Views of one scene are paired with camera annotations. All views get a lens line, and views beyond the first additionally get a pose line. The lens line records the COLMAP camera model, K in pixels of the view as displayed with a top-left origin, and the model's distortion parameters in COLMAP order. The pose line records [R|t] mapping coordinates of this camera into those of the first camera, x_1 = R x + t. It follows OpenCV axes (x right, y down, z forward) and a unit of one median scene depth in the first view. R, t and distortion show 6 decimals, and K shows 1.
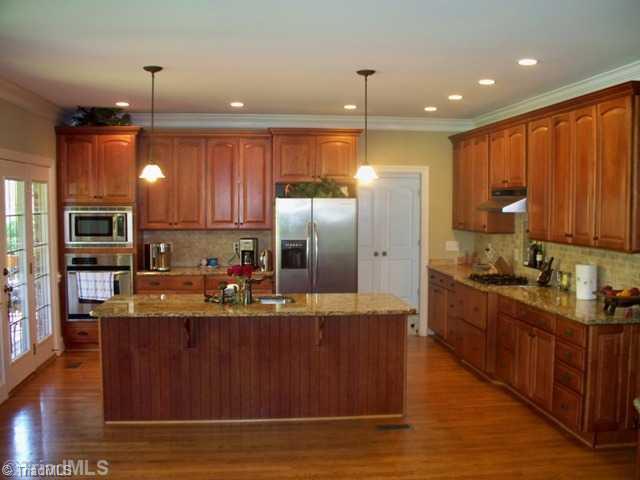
lens RADIAL K [[670.7, 0, 319.6], [0, 670.7, 240.4], [0, 0, 1]] dist [-0.131984, 0.000000]
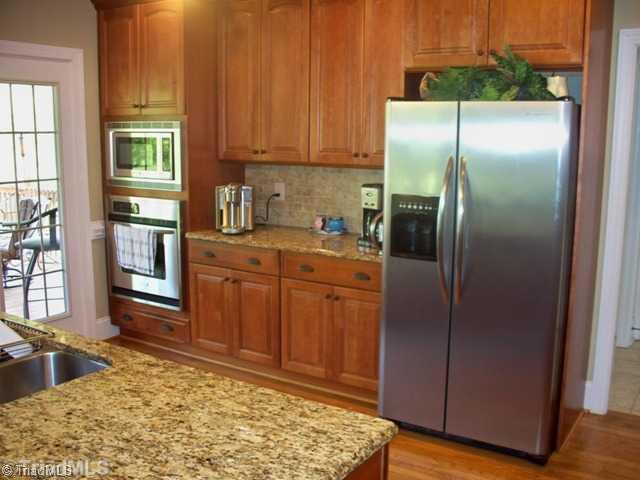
lens RADIAL K [[670.7, 0, 320.1], [0, 670.7, 240.4], [0, 0, 1]] dist [-0.131984, 0.000000]
pose [[0.775155, 0.107709, -0.622522, 0.190315], [-0.041541, 0.991917, 0.119896, -0.021829], [0.630404, -0.067078, 0.773364, 0.614578]]
